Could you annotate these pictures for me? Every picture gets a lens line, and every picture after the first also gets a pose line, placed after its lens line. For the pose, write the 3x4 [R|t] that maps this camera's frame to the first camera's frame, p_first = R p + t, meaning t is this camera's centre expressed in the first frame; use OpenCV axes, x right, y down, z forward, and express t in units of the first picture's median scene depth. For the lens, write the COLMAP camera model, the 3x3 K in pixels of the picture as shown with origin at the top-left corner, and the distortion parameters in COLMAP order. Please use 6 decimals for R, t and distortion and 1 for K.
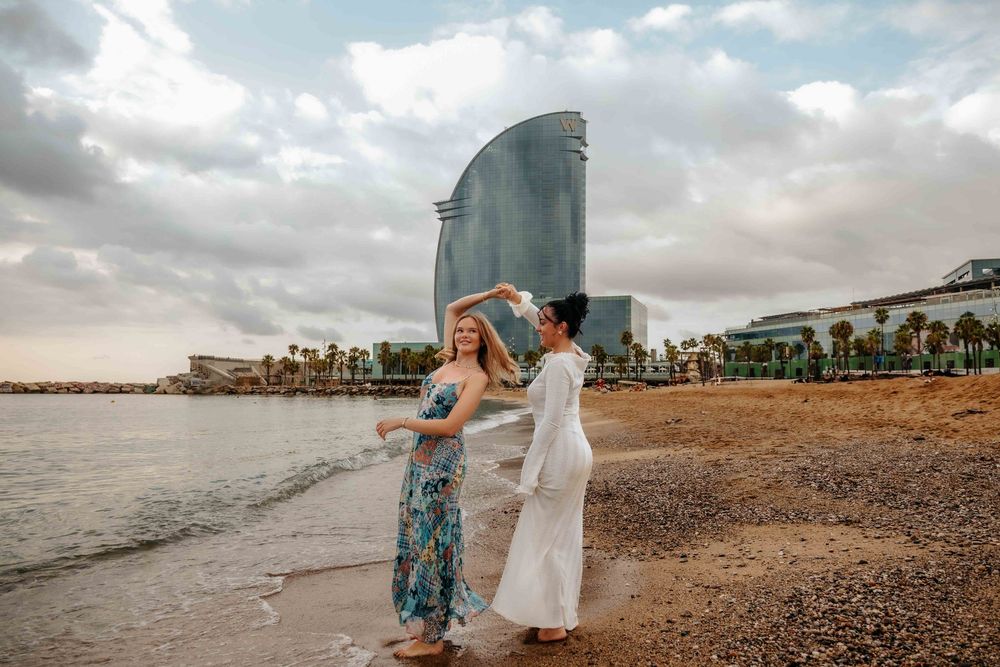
lens RADIAL K [[713.3, 0, 500.0], [0, 713.3, 333.5], [0, 0, 1]] dist [0.098810, -0.069950]
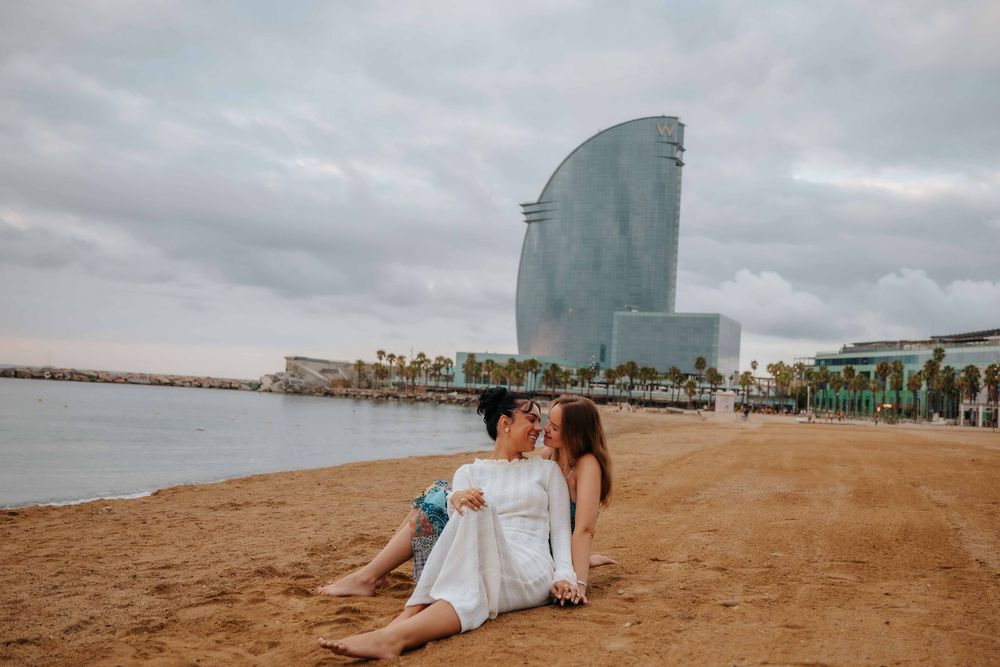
lens RADIAL K [[961.3, 0, 500.0], [0, 961.3, 333.5], [0, 0, 1]] dist [0.013100, -0.081638]
pose [[0.994899, 0.045815, -0.089870, 0.005541], [-0.044299, 0.998842, 0.018793, -0.042384], [0.090627, -0.014716, 0.995776, -0.365753]]
